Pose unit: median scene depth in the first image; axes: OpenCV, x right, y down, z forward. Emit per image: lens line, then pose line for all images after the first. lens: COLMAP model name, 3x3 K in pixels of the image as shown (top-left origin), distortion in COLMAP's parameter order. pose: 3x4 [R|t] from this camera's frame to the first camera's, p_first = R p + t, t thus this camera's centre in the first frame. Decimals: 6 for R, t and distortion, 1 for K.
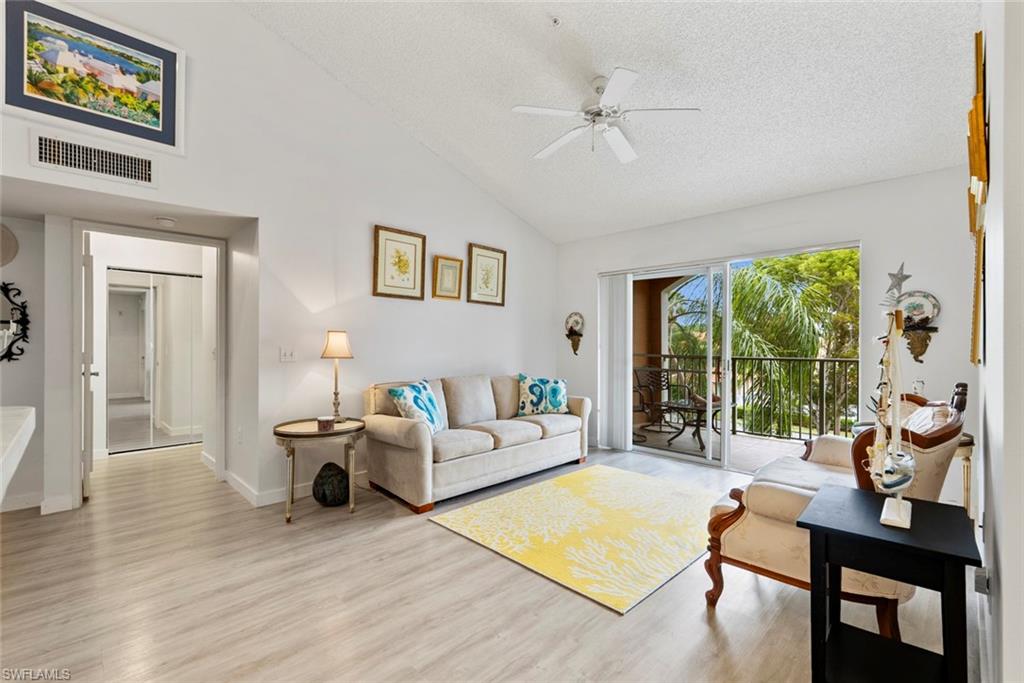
lens RADIAL K [[456.0, 0, 514.1], [0, 456.0, 346.1], [0, 0, 1]] dist [-0.001257, 0.000244]
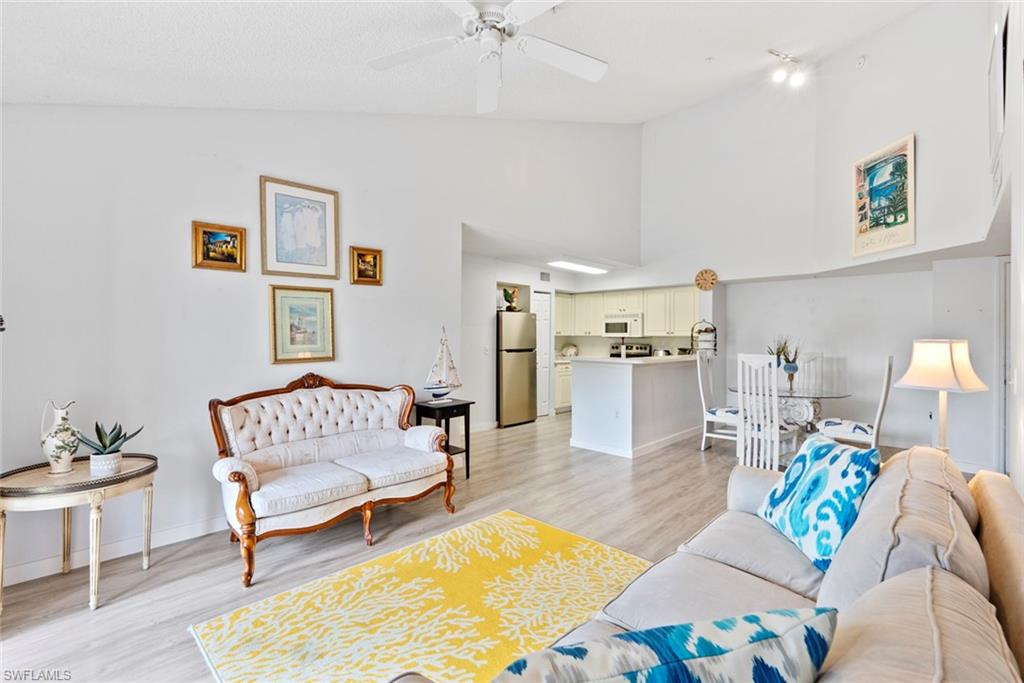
lens RADIAL K [[453.1, 0, 513.3], [0, 453.1, 333.7], [0, 0, 1]] dist [0.000452, 0.000155]
pose [[-0.999495, -0.011281, -0.029691, 0.134027], [-0.011048, 0.999907, -0.007984, -0.026235], [0.029778, -0.007652, -0.999527, 1.317286]]
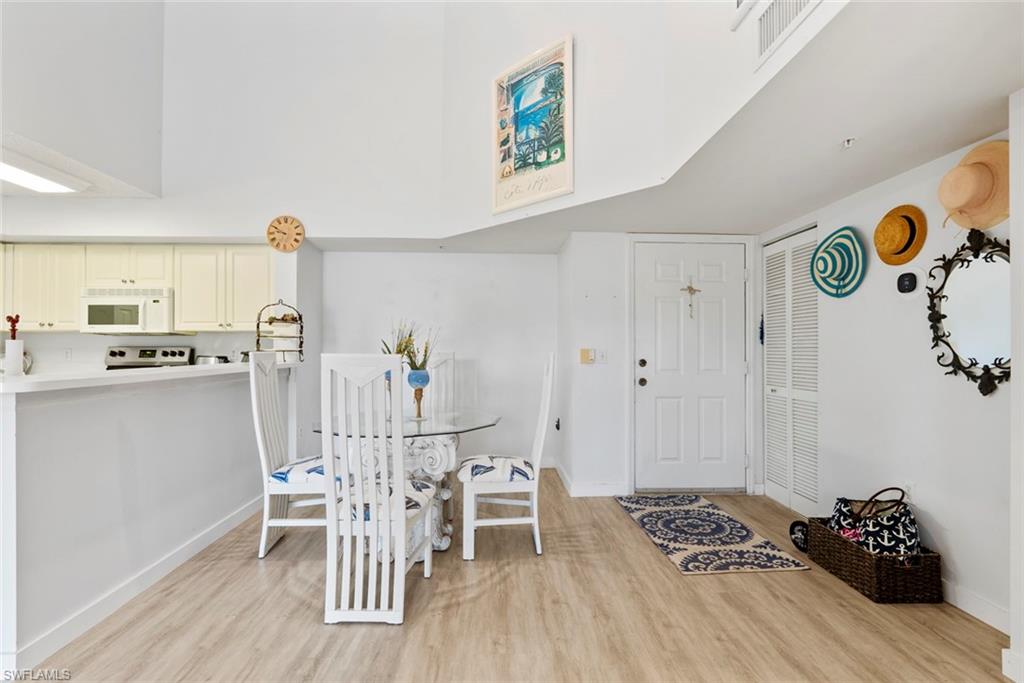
lens RADIAL K [[450.7, 0, 512.1], [0, 450.7, 344.7], [0, 0, 1]] dist [-0.001440, -0.000003]
pose [[-0.675122, -0.007309, -0.737670, -0.215712], [-0.001938, 0.999965, -0.008134, -0.000363], [0.737703, -0.004061, -0.675113, 0.726289]]
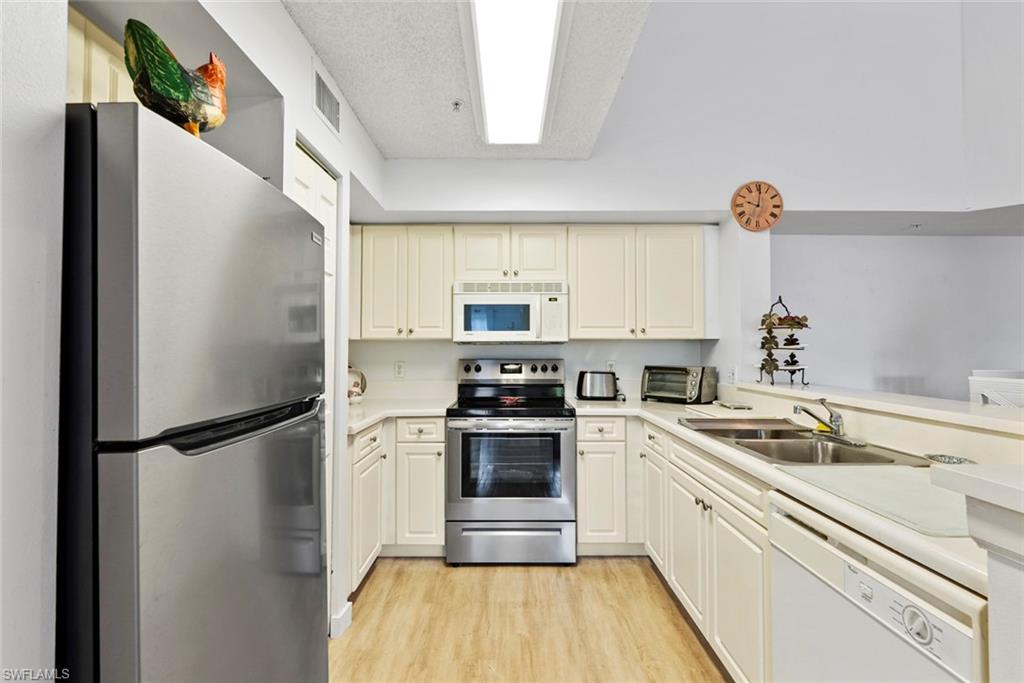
lens RADIAL K [[453.1, 0, 513.3], [0, 453.1, 333.7], [0, 0, 1]] dist [0.000452, 0.000155]
pose [[-0.700466, -0.026513, -0.713193, 0.149022], [-0.003273, 0.999419, -0.033940, -0.020259], [0.713678, -0.021440, -0.700145, -0.030340]]
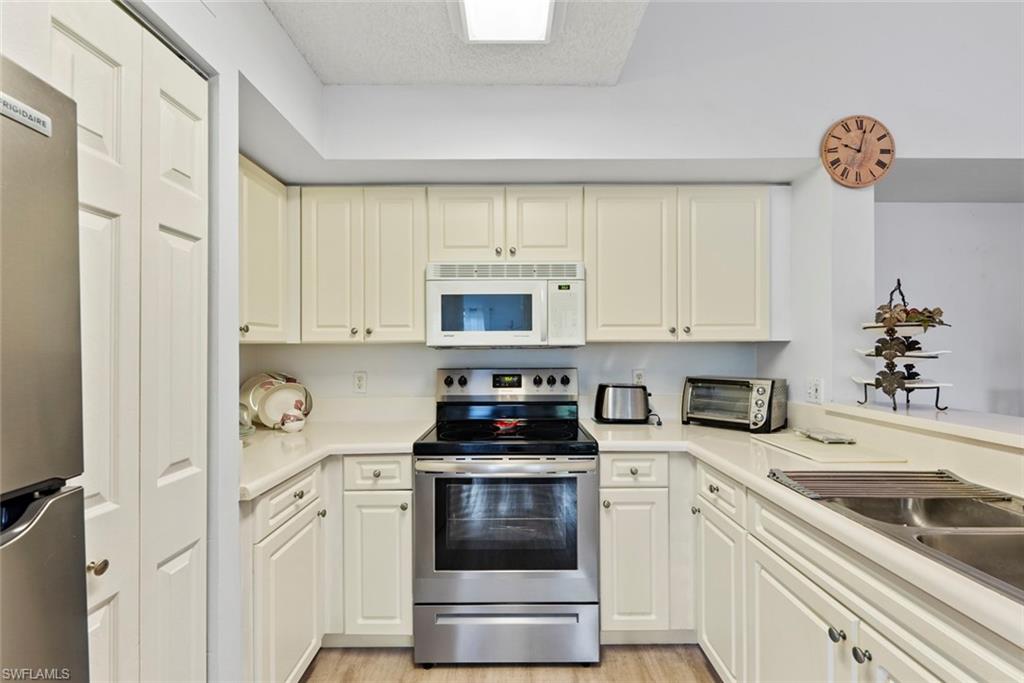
lens RADIAL K [[456.0, 0, 514.1], [0, 456.0, 346.1], [0, 0, 1]] dist [-0.001257, 0.000244]
pose [[-0.698937, -0.002742, -0.715178, 0.006492], [0.000313, 0.999991, -0.004140, -0.029829], [0.715183, -0.003118, -0.698931, -0.164361]]
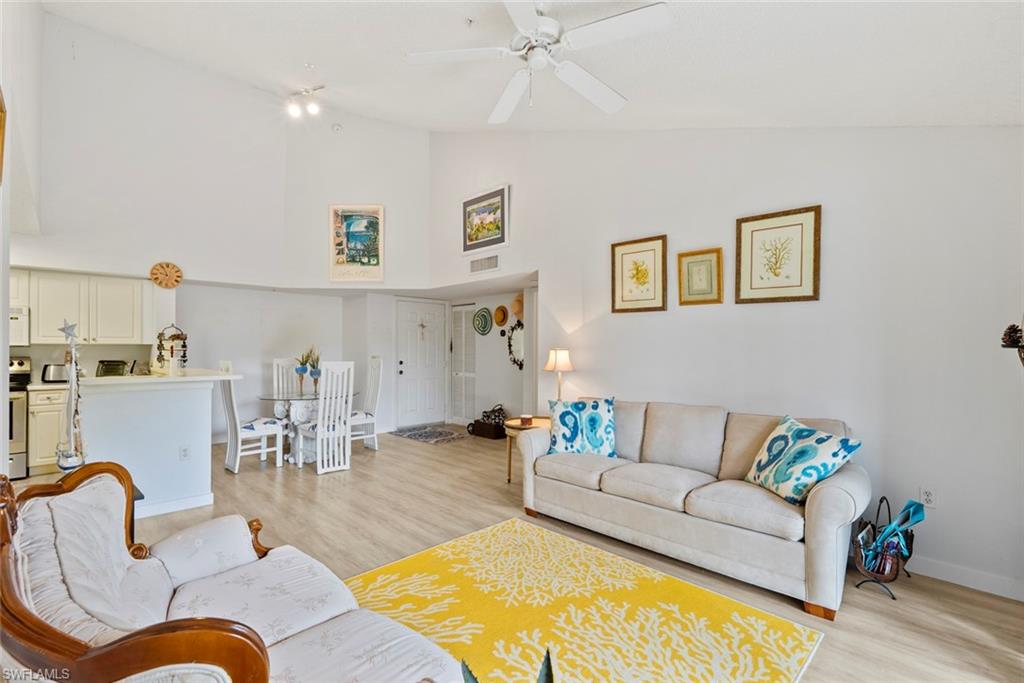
lens RADIAL K [[458.3, 0, 505.5], [0, 458.3, 345.1], [0, 0, 1]] dist [0.001129, 0.000329]
pose [[-0.016251, -0.005901, -0.999851, 0.708791], [-0.001973, 0.999981, -0.005870, -0.029630], [0.999866, 0.001877, -0.016263, 0.747494]]
